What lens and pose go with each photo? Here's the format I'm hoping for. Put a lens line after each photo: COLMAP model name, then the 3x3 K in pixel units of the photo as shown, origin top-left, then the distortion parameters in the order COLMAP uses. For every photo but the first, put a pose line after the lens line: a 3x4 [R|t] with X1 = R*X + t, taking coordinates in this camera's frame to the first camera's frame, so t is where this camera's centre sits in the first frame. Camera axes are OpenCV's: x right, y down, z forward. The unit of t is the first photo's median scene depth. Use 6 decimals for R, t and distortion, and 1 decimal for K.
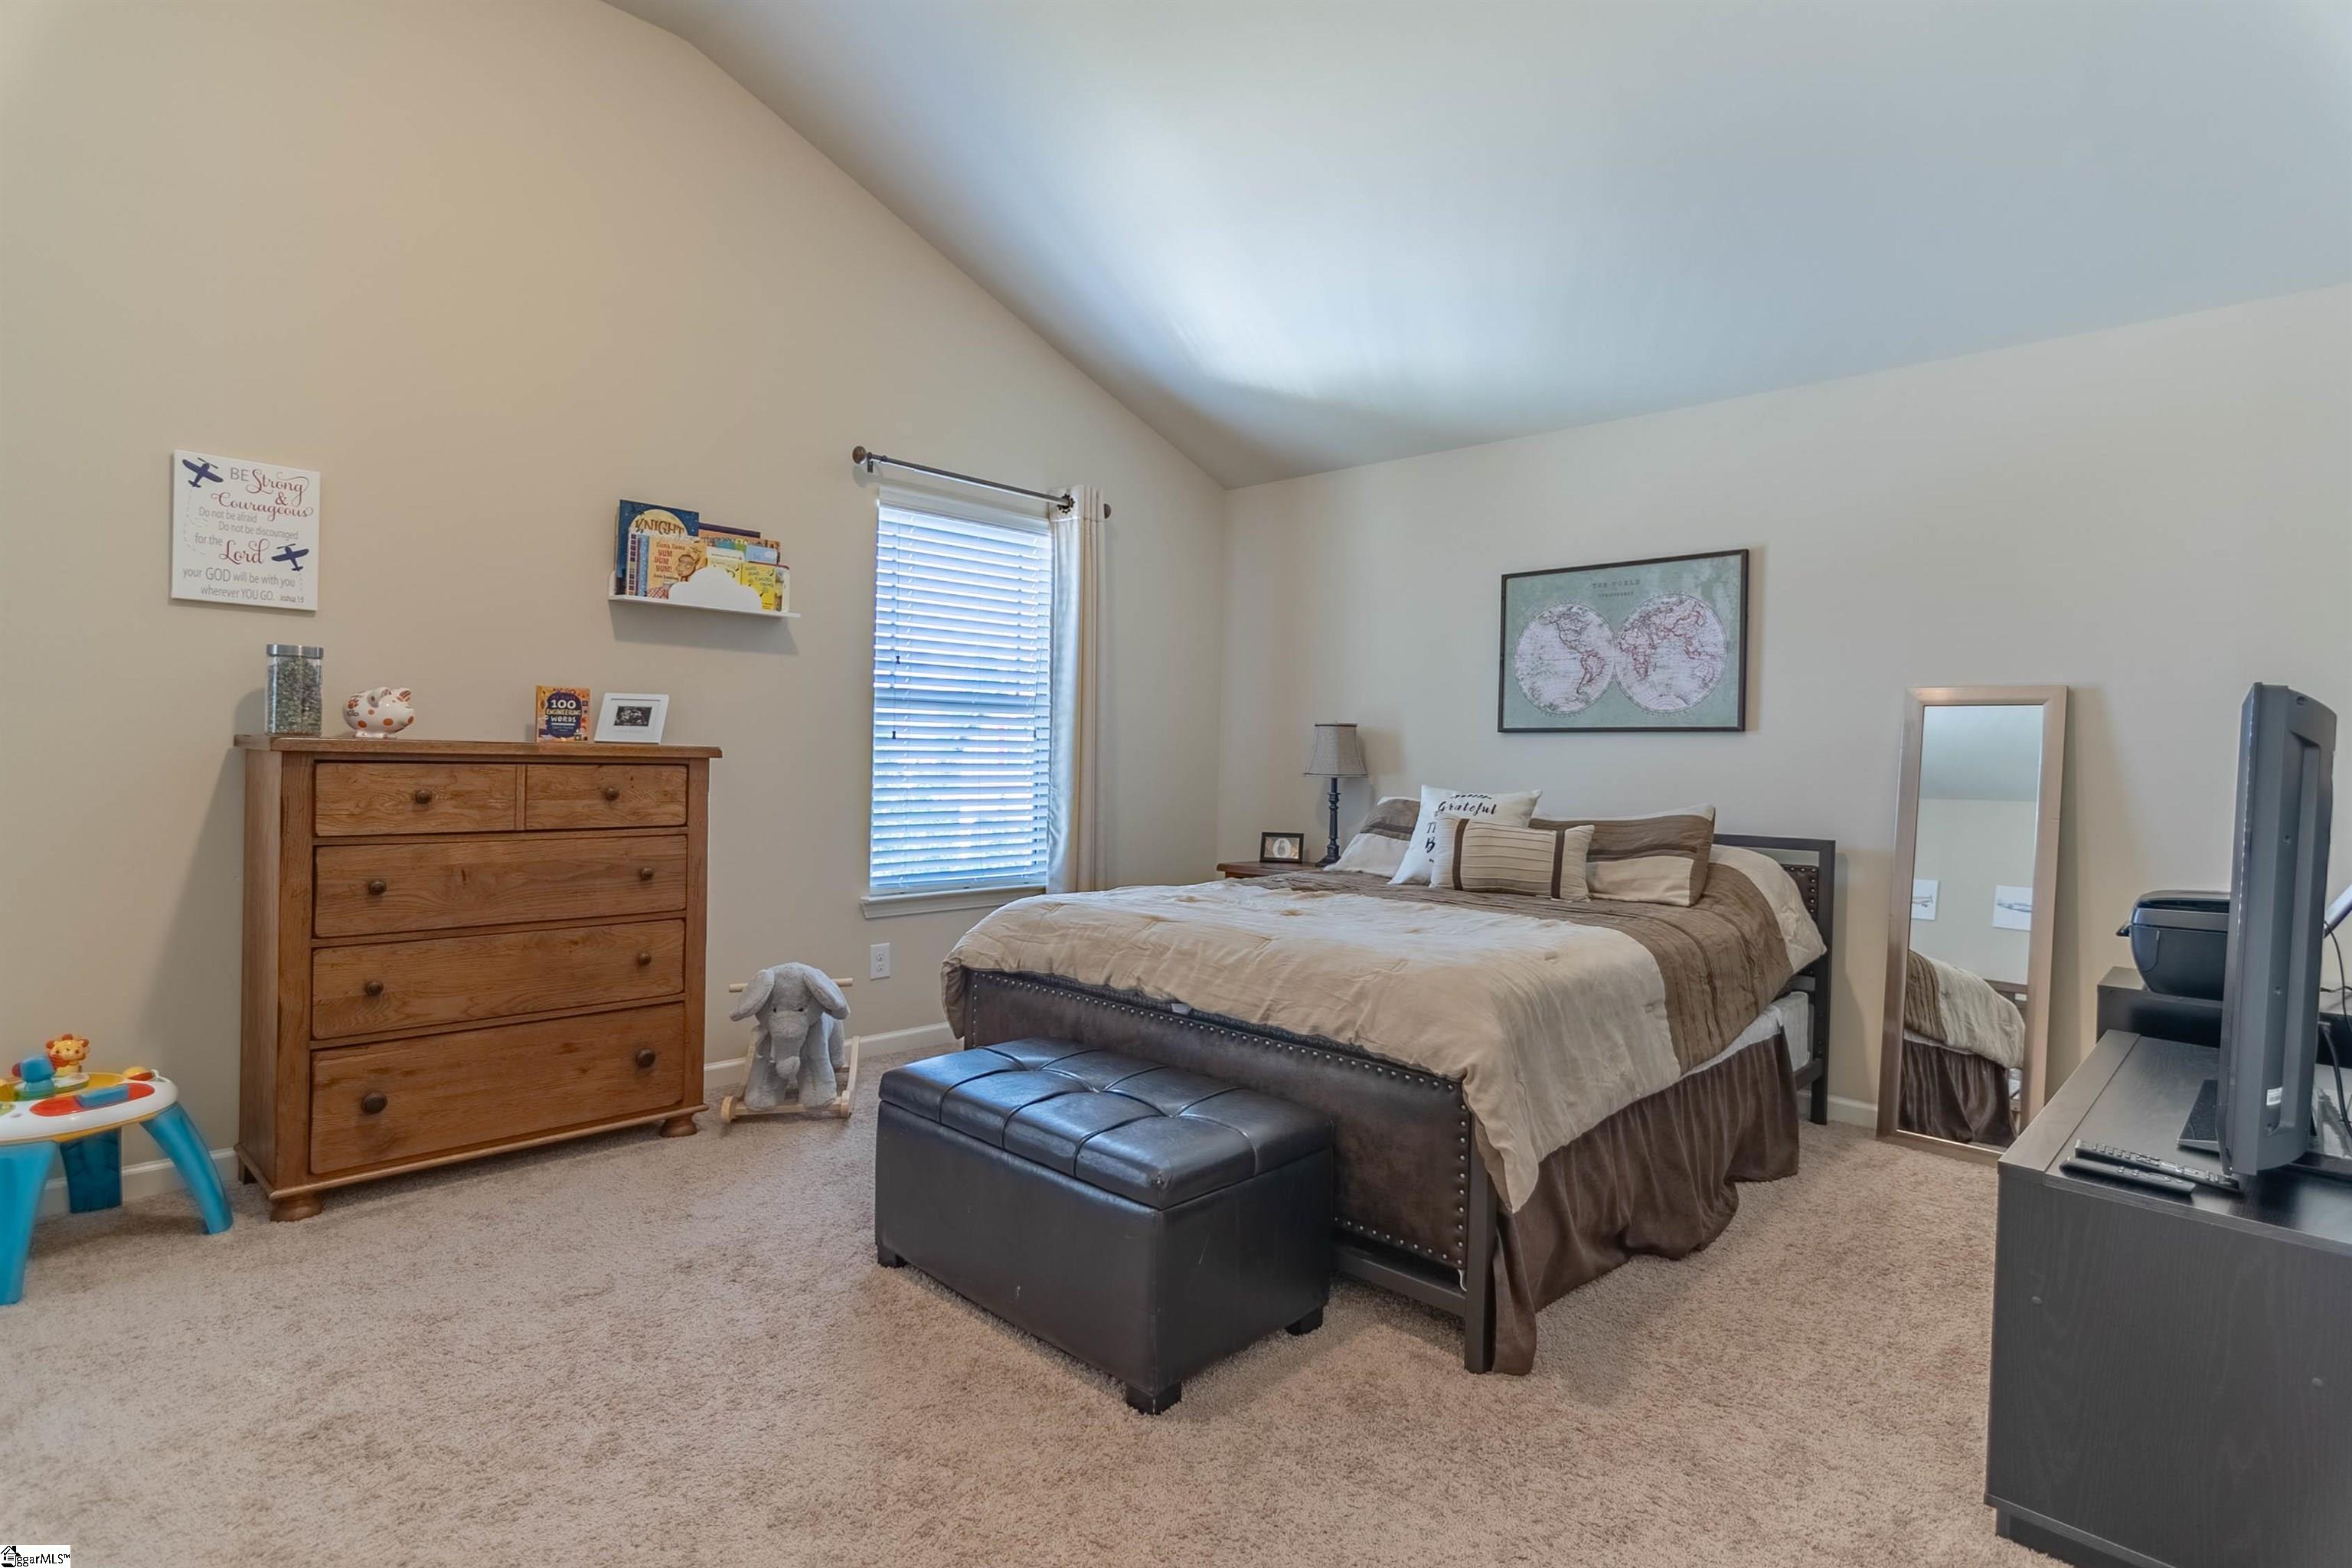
lens RADIAL K [[1219.0, 0, 1173.1], [0, 1219.0, 785.1], [0, 0, 1]] dist [-0.000270, 0.004544]
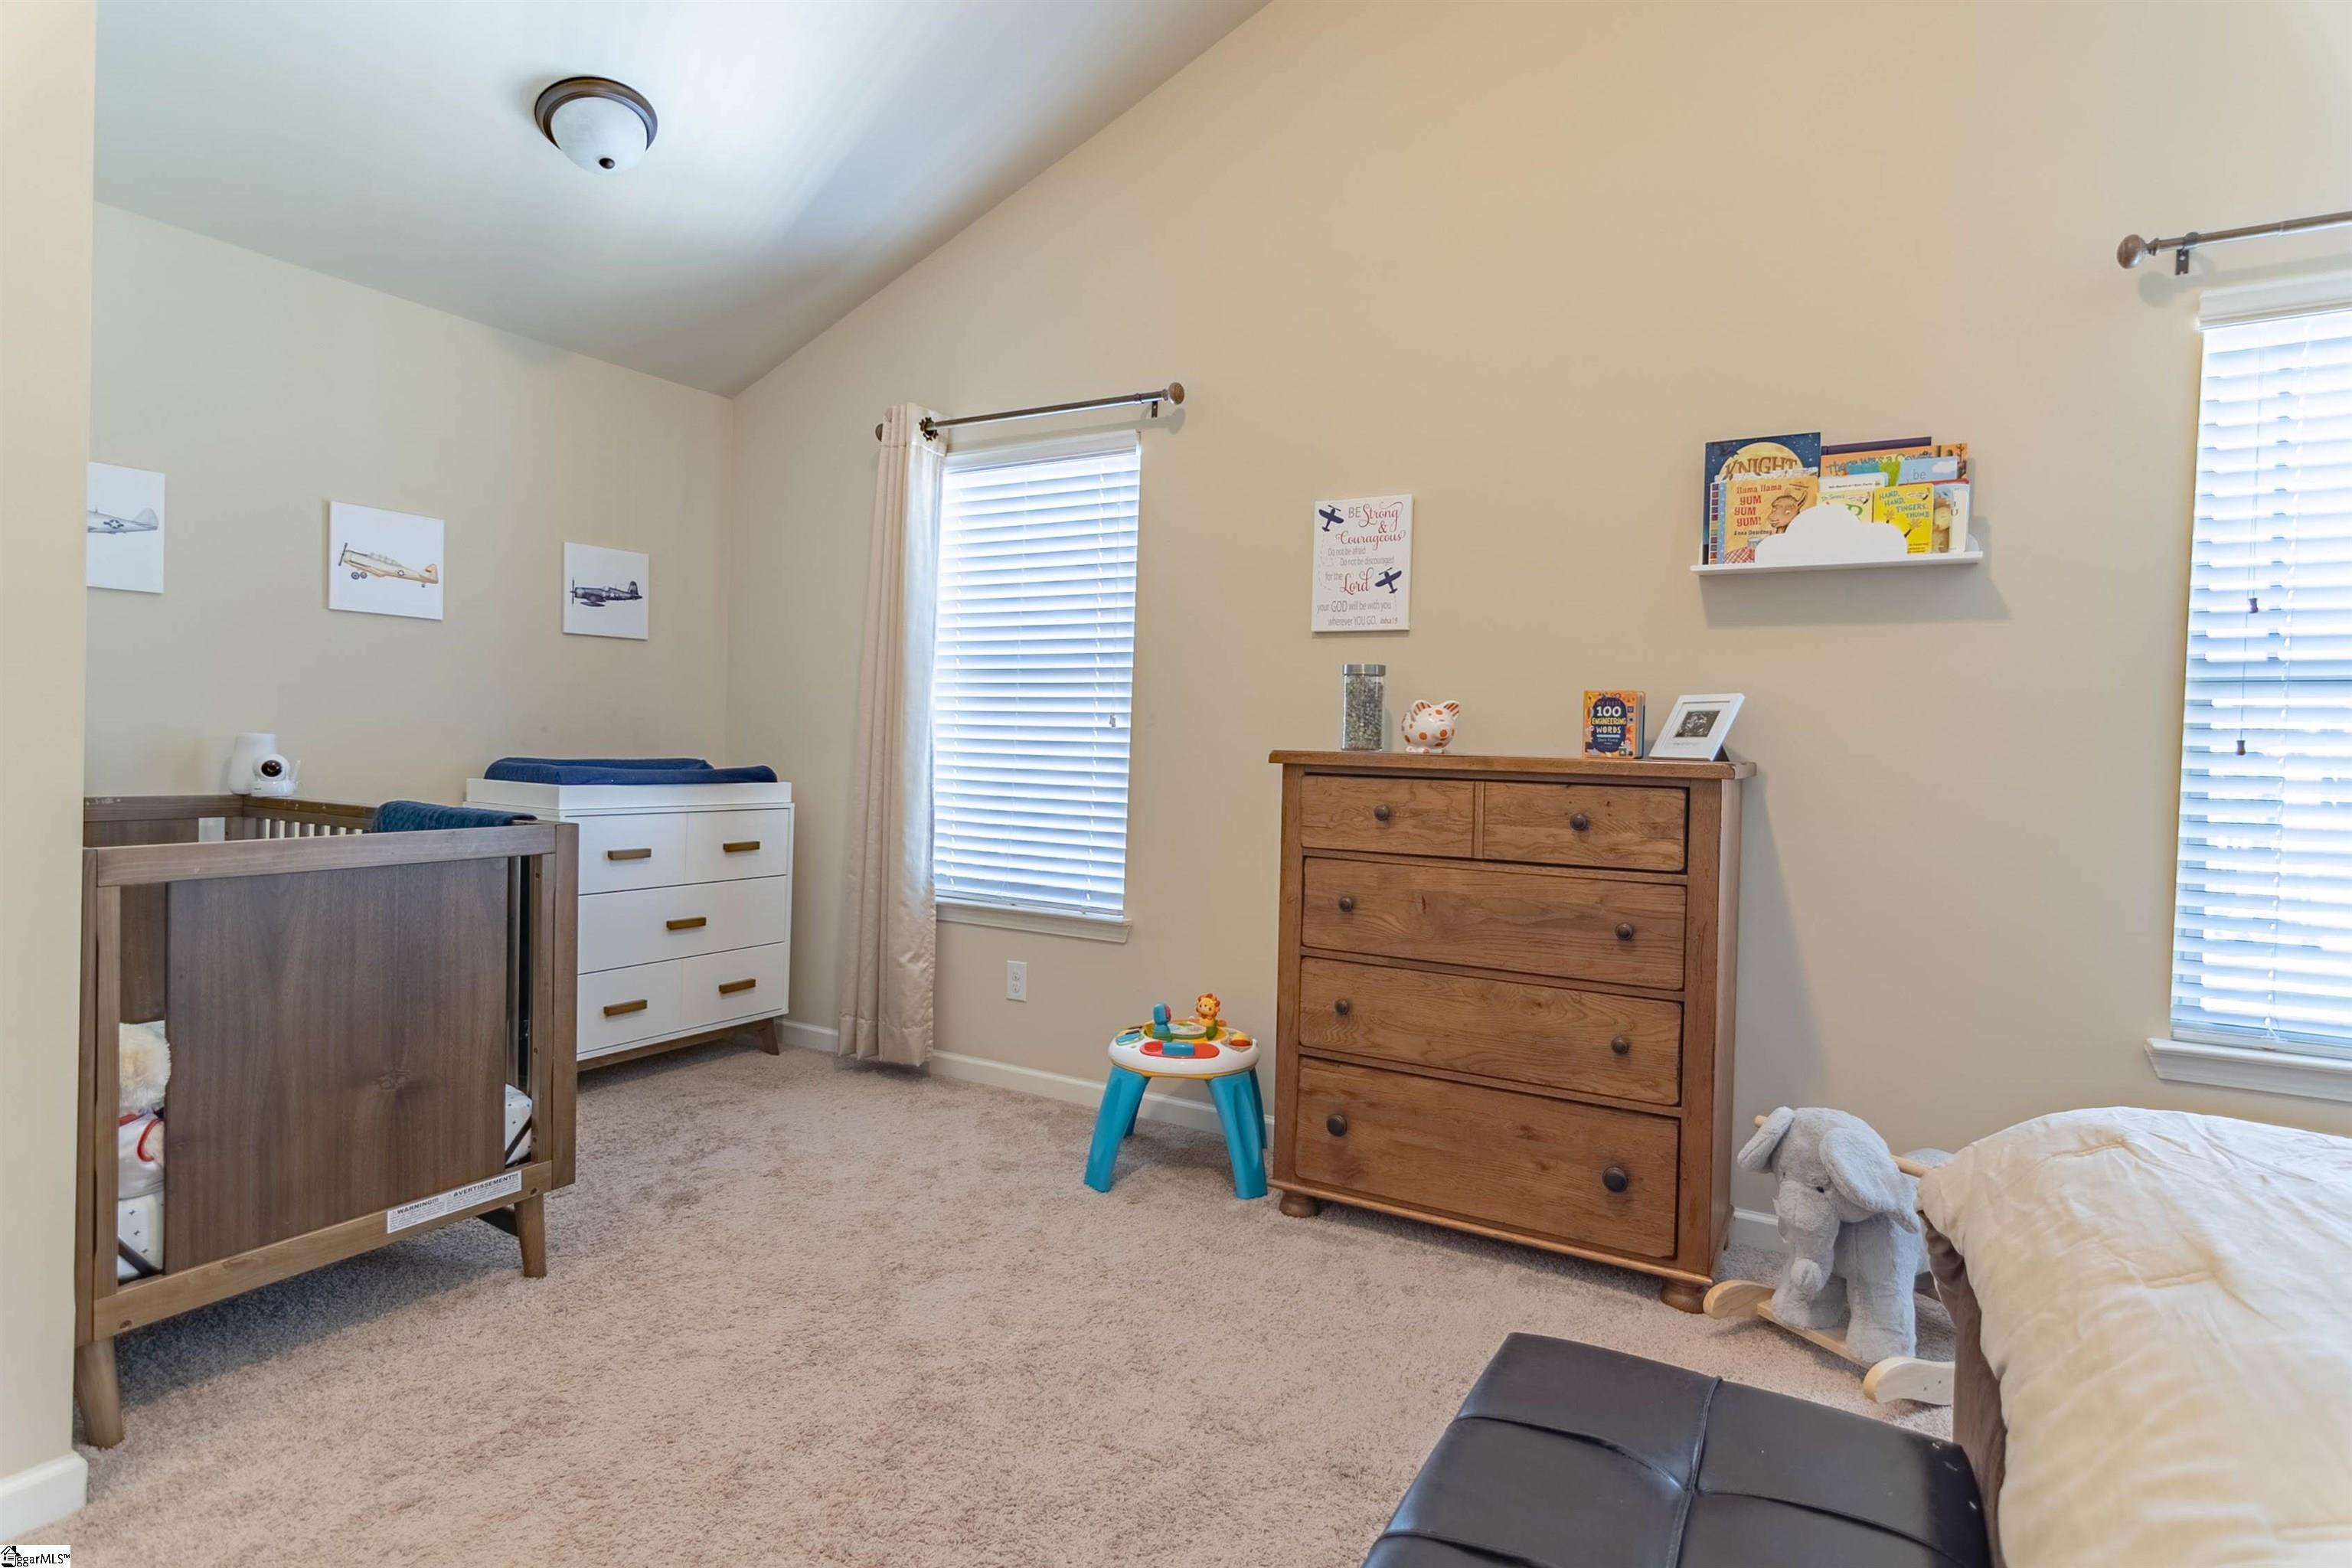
lens RADIAL K [[1163.8, 0, 1181.8], [0, 1163.8, 774.8], [0, 0, 1]] dist [0.002186, 0.001953]
pose [[0.265309, 0.005403, -0.964148, 0.185915], [-0.046207, 0.998907, -0.007117, -0.005817], [0.963056, 0.046439, 0.265268, 0.556500]]
